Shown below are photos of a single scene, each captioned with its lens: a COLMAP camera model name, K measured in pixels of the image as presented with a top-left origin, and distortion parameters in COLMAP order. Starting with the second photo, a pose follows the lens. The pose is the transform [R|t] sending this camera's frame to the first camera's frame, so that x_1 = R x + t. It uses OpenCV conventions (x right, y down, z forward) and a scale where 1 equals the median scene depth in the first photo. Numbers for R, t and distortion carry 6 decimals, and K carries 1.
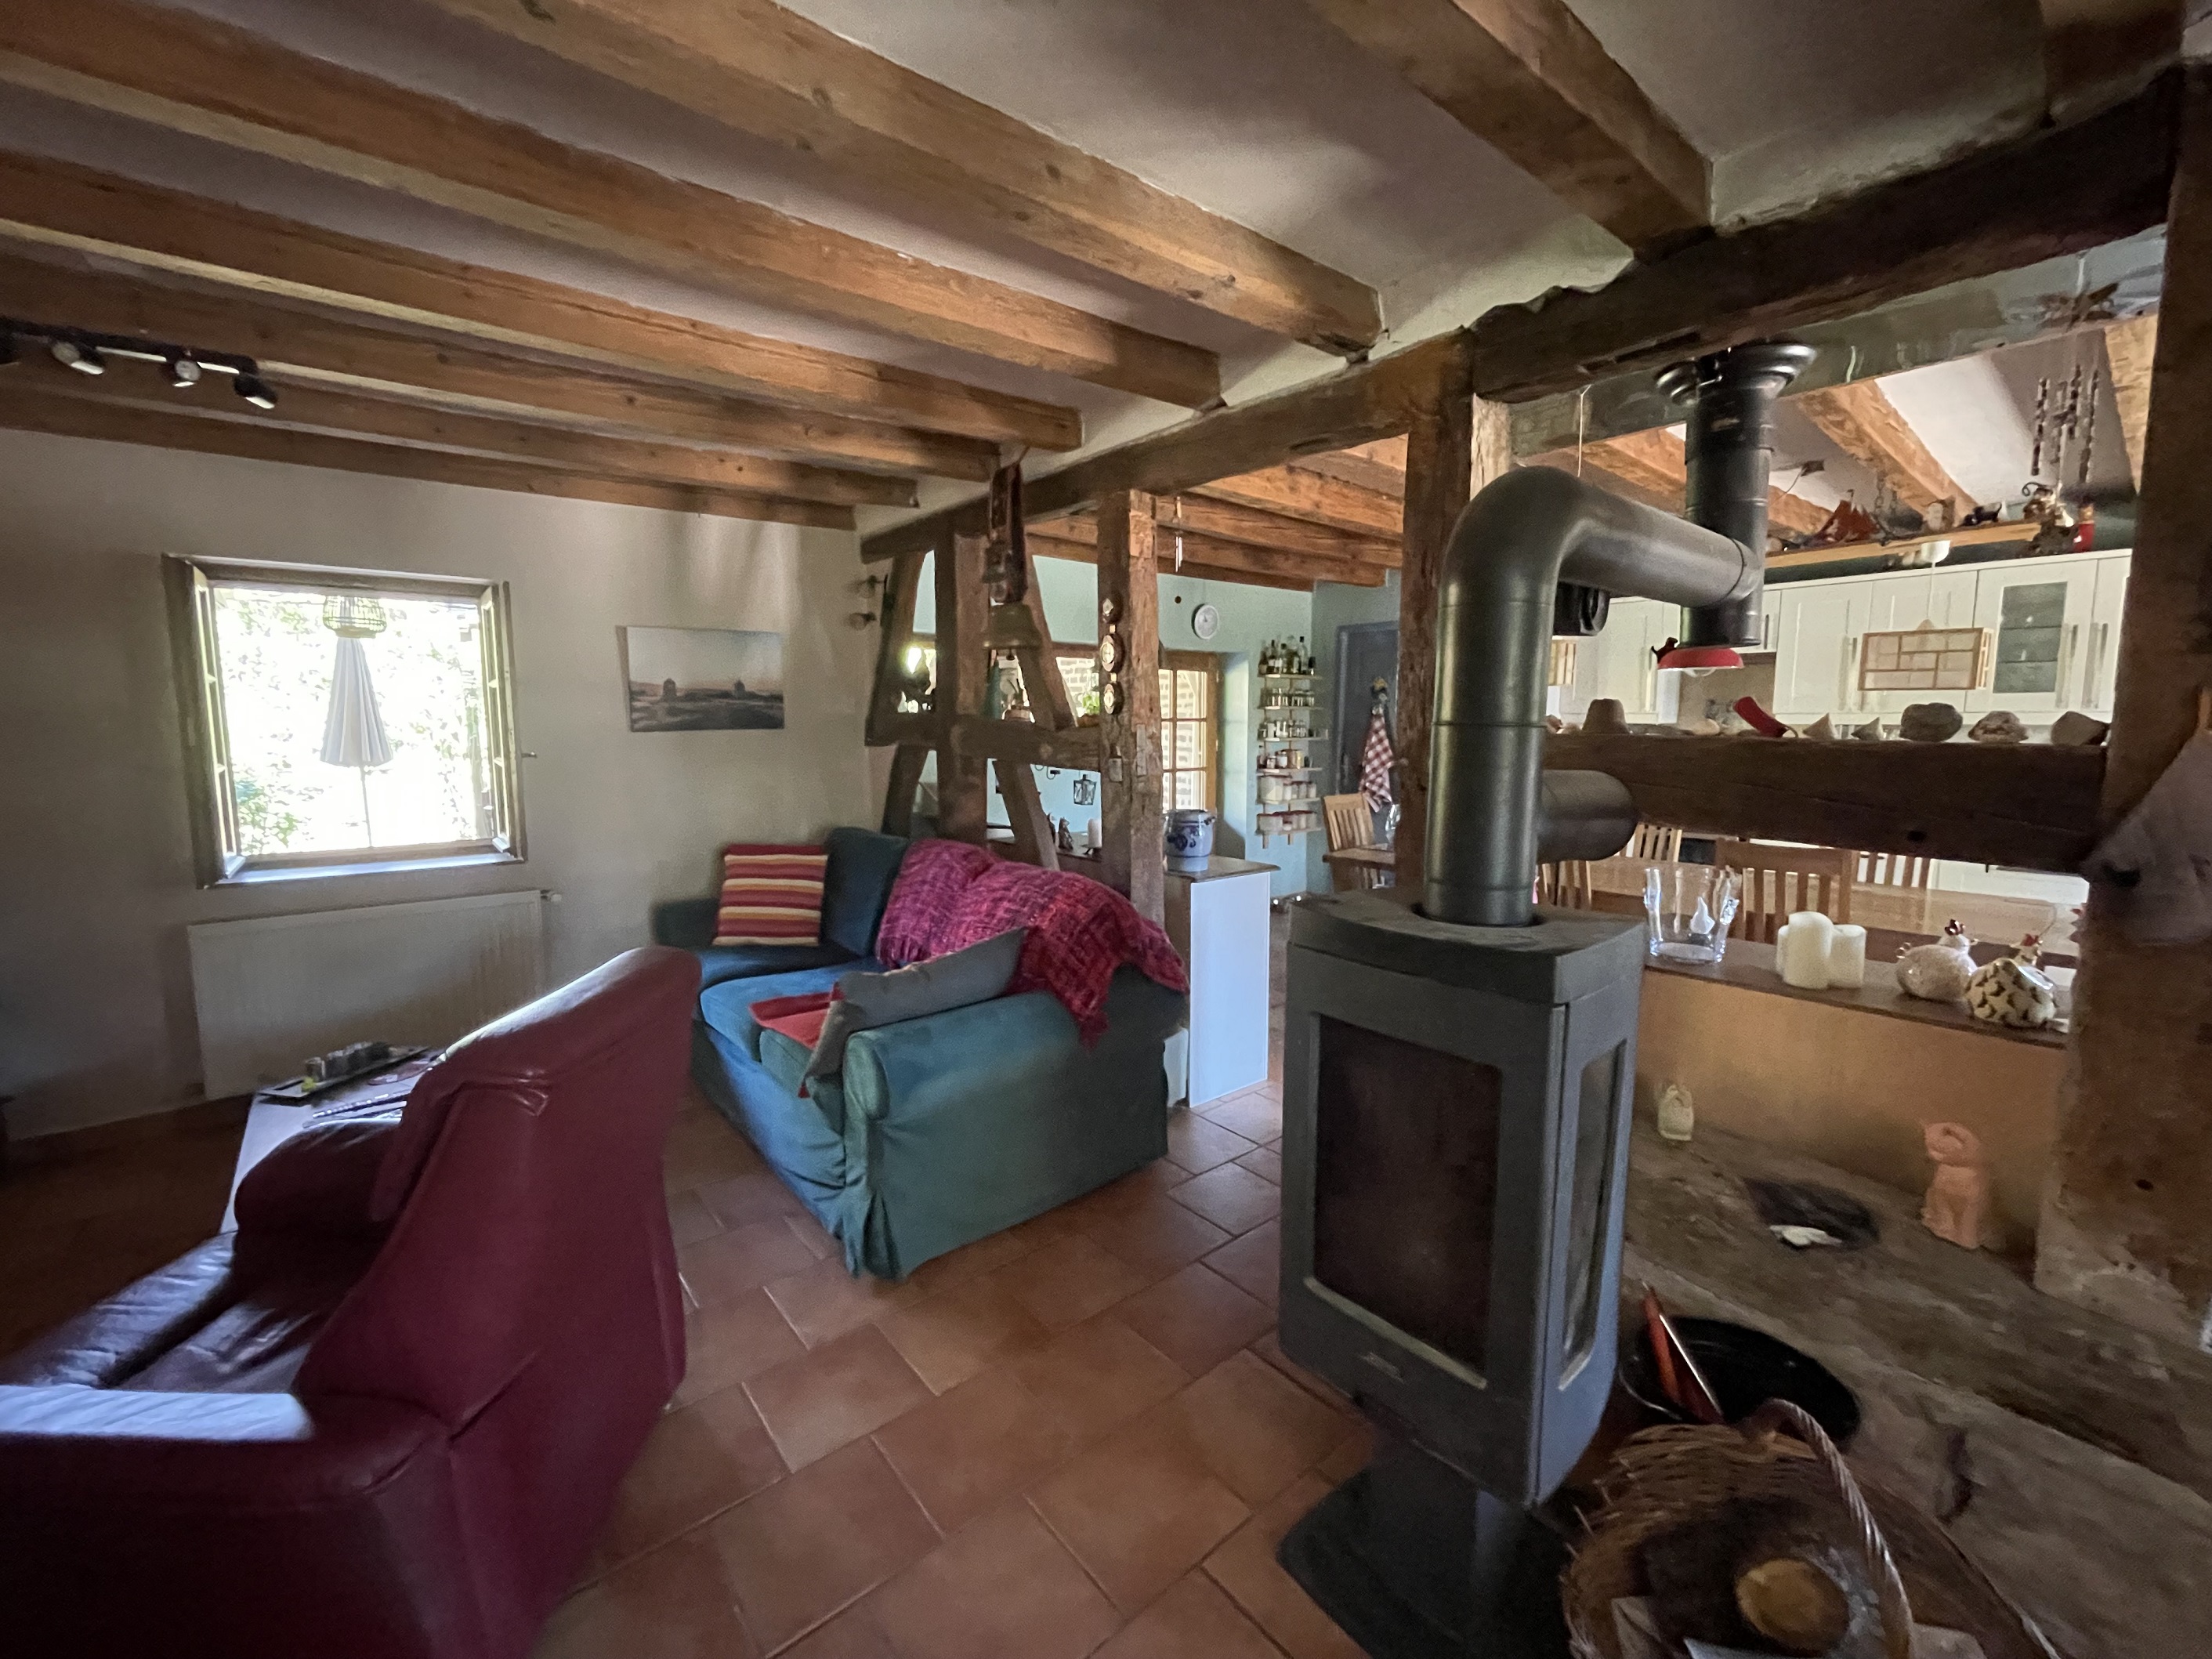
lens RADIAL K [[900.9, 0, 1103.8], [0, 900.9, 822.3], [0, 0, 1]] dist [0.001474, 0.000152]
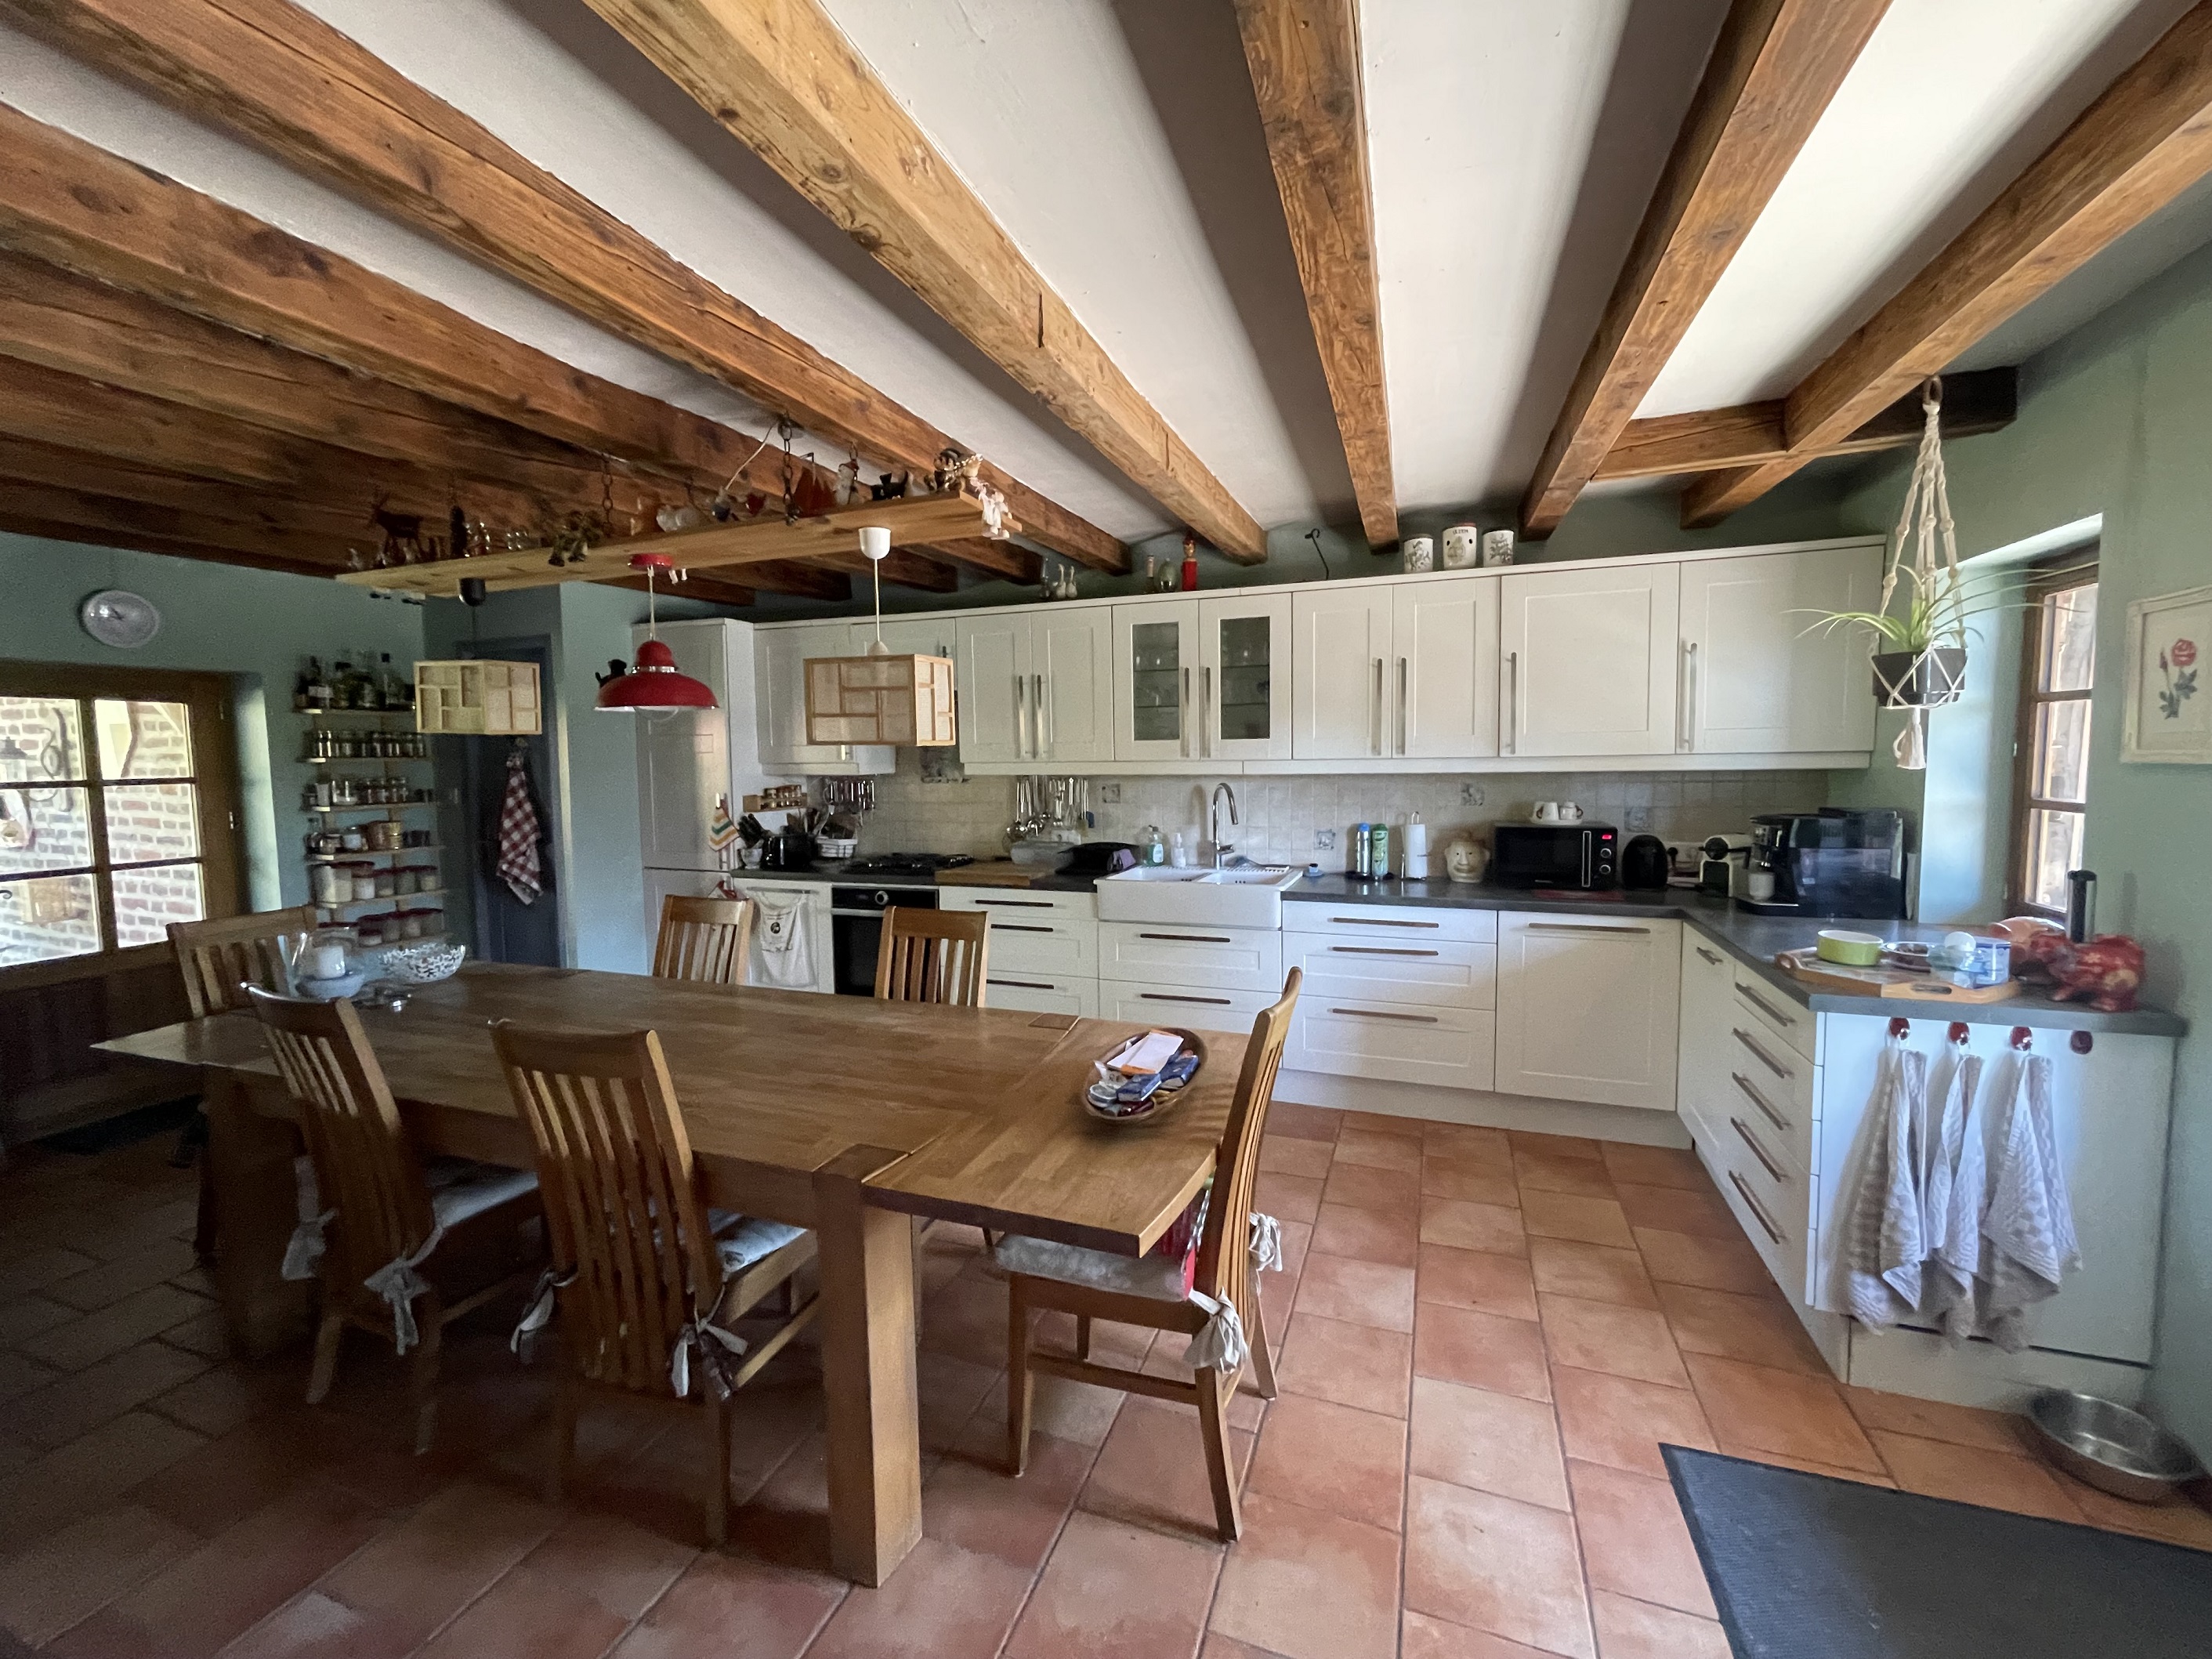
lens RADIAL K [[900.9, 0, 1103.1], [0, 900.9, 820.1], [0, 0, 1]] dist [0.001474, 0.000152]
pose [[0.852946, -0.048559, 0.519736, 0.327388], [0.071050, 0.997197, -0.023433, -0.029299], [-0.517141, 0.056914, 0.854006, 0.159463]]
